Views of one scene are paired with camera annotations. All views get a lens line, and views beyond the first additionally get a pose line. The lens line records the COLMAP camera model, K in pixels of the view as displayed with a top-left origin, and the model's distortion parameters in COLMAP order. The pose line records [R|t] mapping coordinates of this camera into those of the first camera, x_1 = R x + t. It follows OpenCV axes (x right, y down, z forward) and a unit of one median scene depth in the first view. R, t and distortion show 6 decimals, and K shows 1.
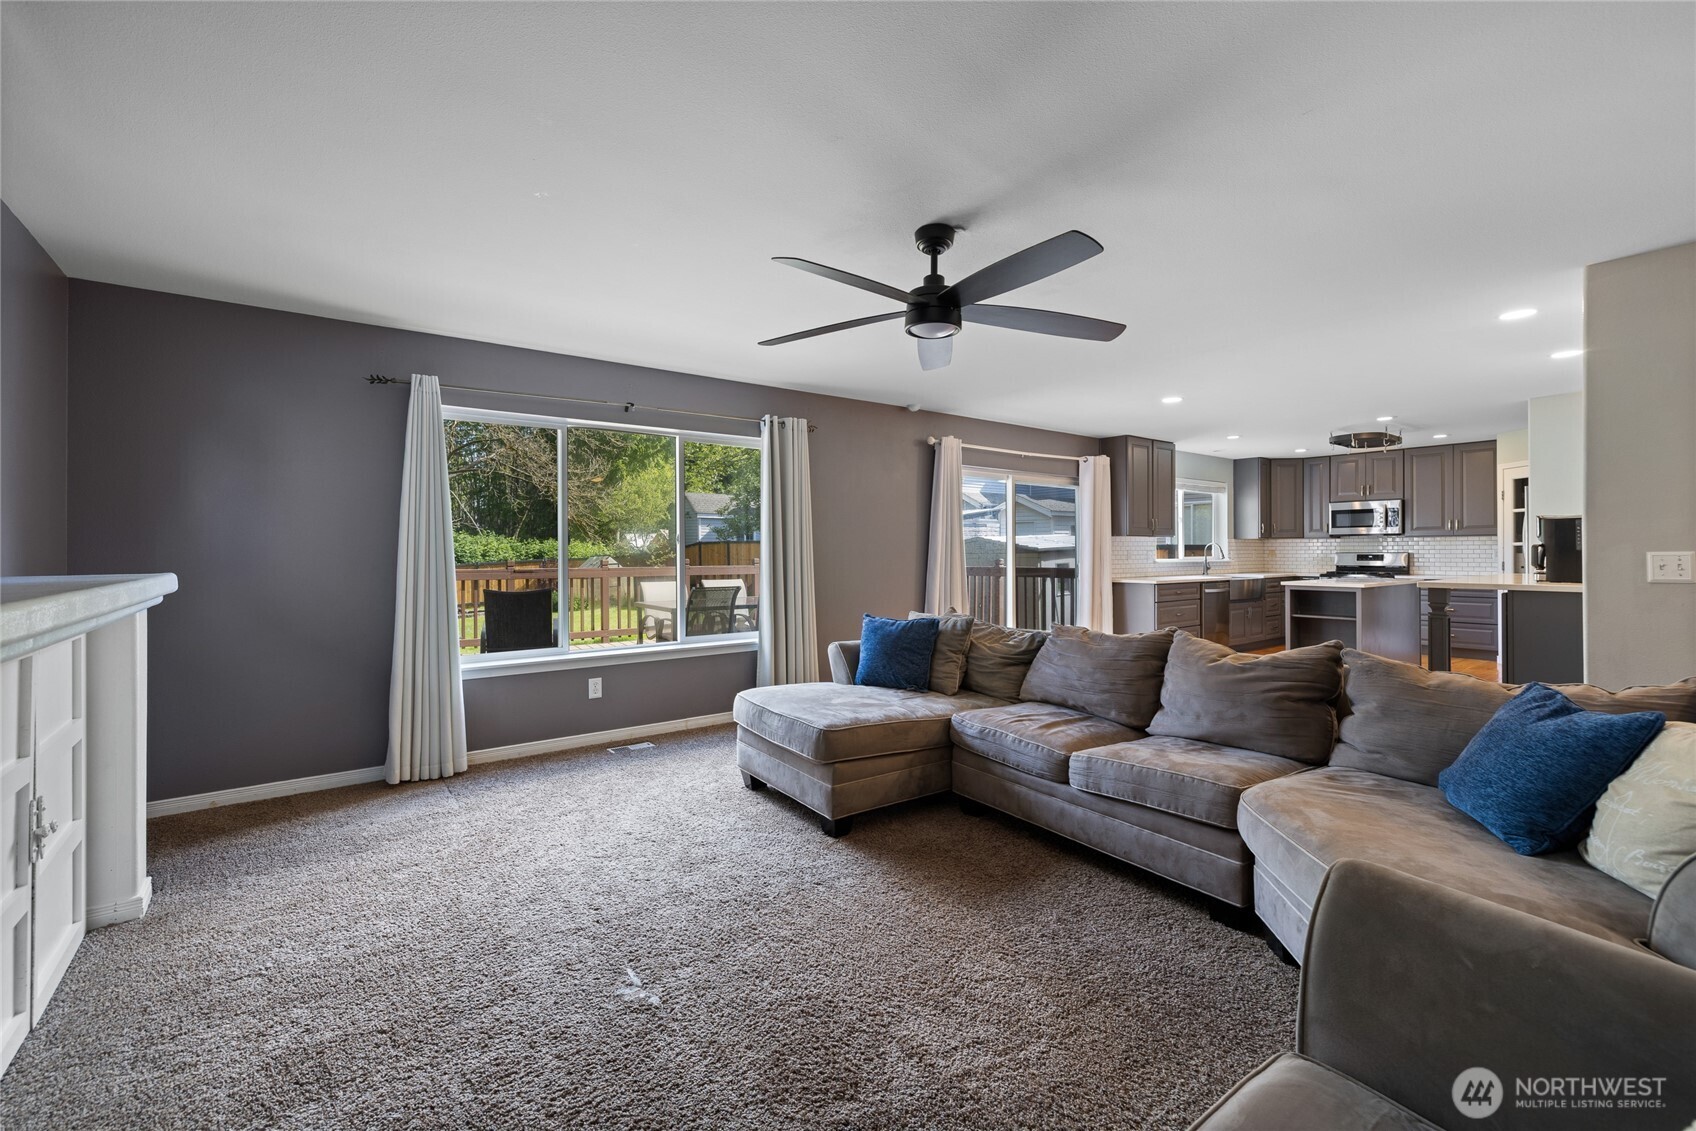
lens RADIAL K [[711.6, 0, 836.2], [0, 711.6, 548.3], [0, 0, 1]] dist [-0.000907, 0.001260]
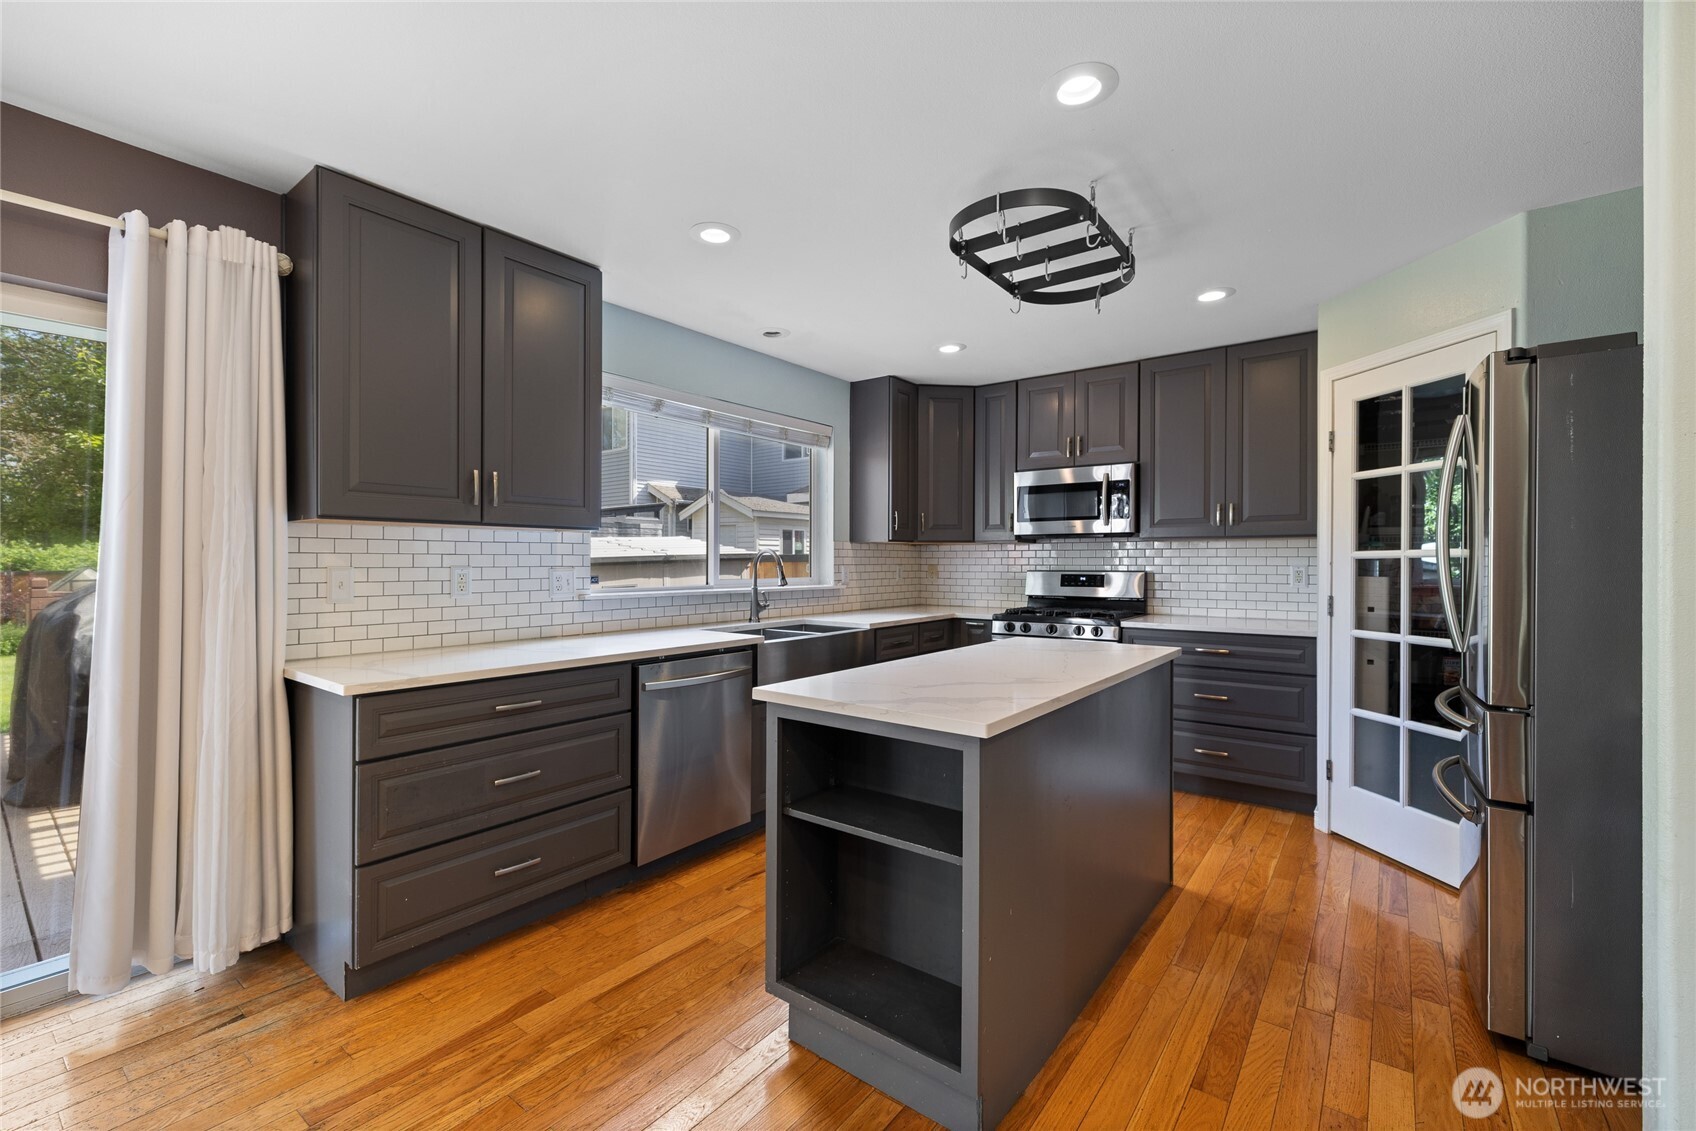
lens RADIAL K [[711.6, 0, 848.6], [0, 711.6, 563.0], [0, 0, 1]] dist [-0.000907, 0.001260]
pose [[0.962621, 0.002574, 0.270841, 0.447691], [-0.004308, 0.999974, 0.005807, -0.001839], [-0.270819, -0.006757, 0.962607, 0.550985]]
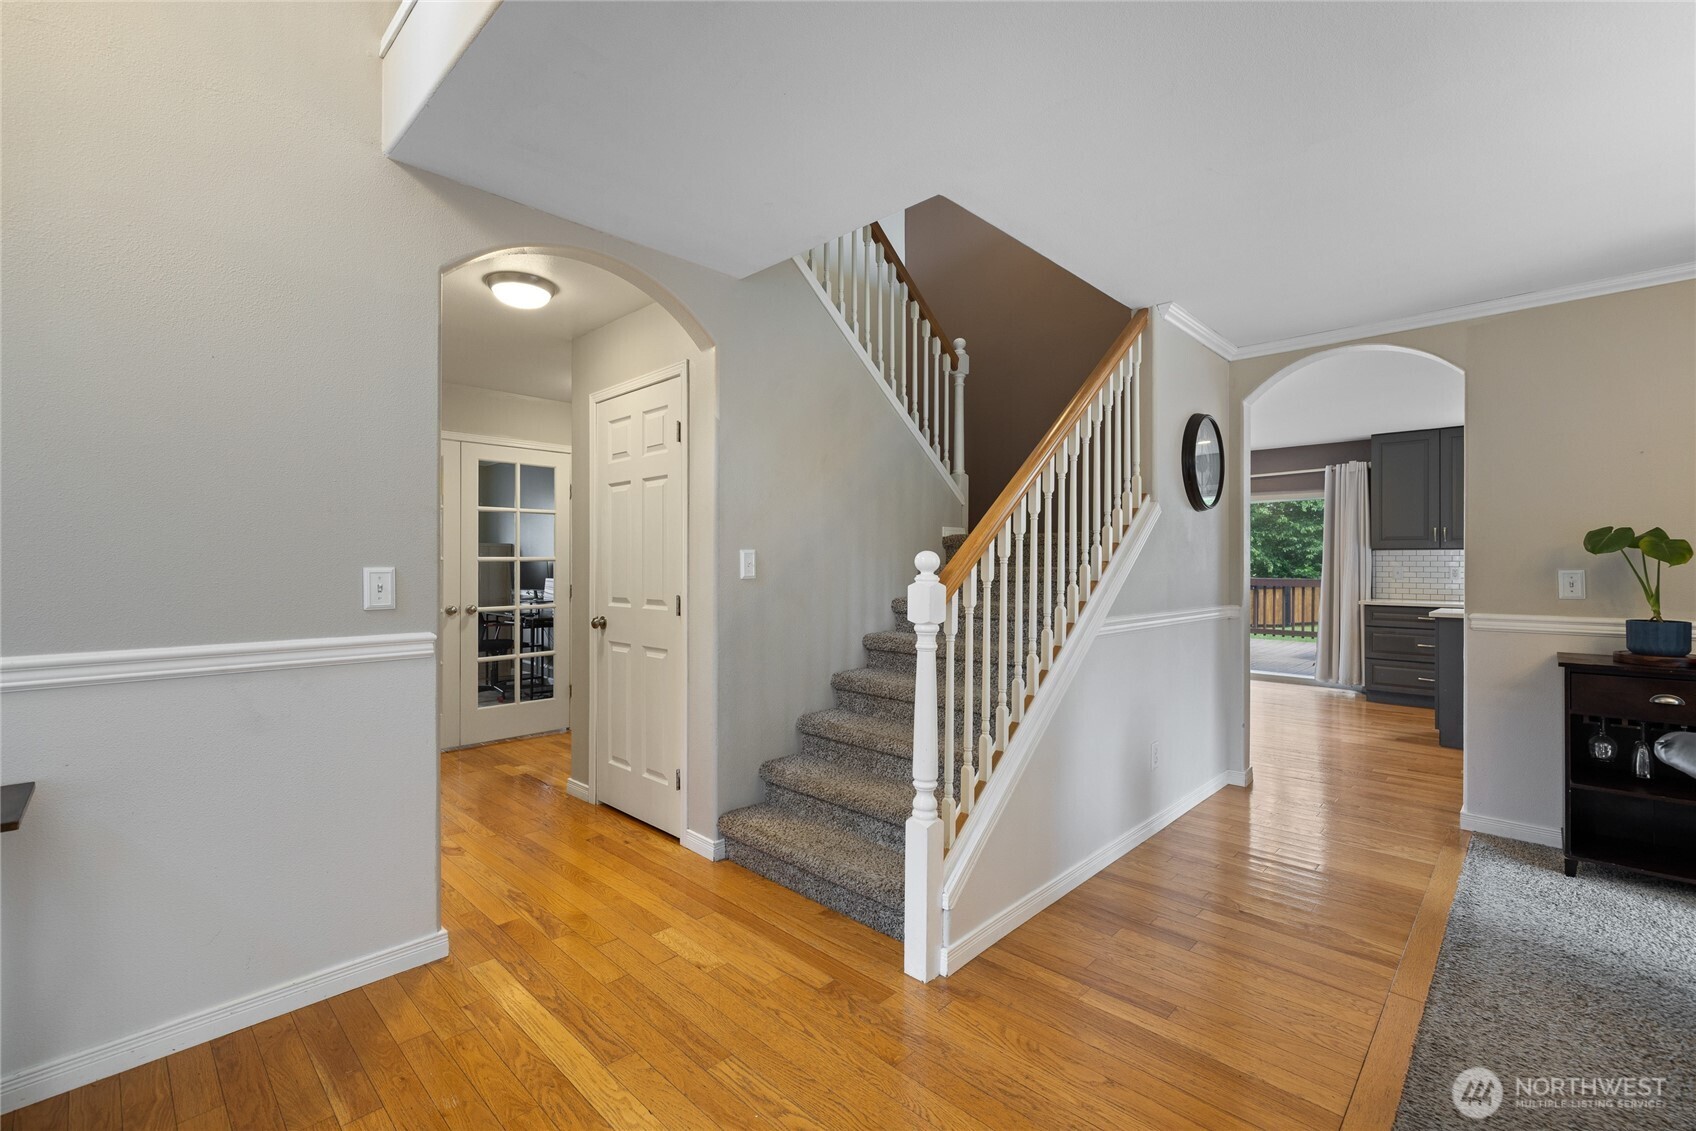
lens RADIAL K [[711.6, 0, 852.6], [0, 711.6, 562.6], [0, 0, 1]] dist [-0.000907, 0.001260]
pose [[0.168657, 0.000189, -0.985675, 1.022727], [0.006405, 0.999979, 0.001287, -0.006521], [0.985654, -0.006530, 0.168652, 0.145065]]
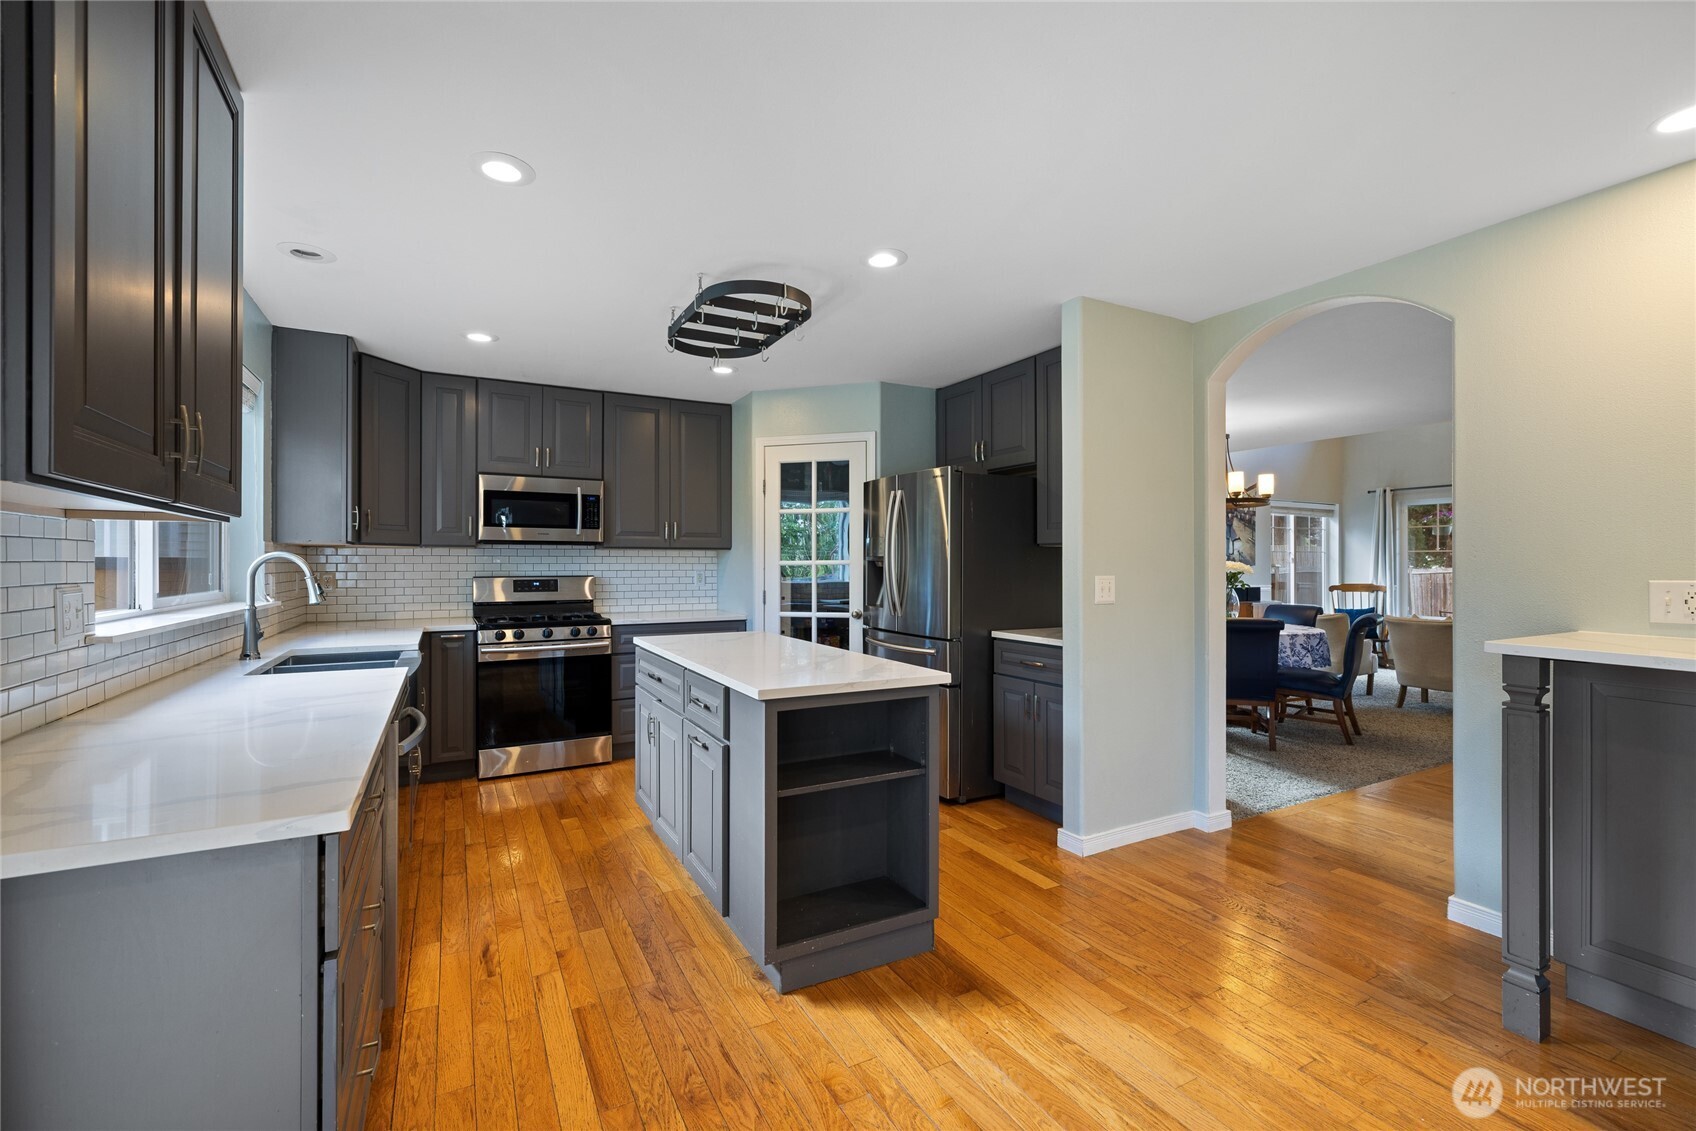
lens RADIAL K [[711.6, 0, 815.7], [0, 711.6, 559.3], [0, 0, 1]] dist [-0.000907, 0.001260]
pose [[0.168904, 0.010822, 0.985573, 0.262517], [-0.005385, 0.999935, -0.010056, -0.002505], [-0.985618, -0.003608, 0.168952, 0.700012]]
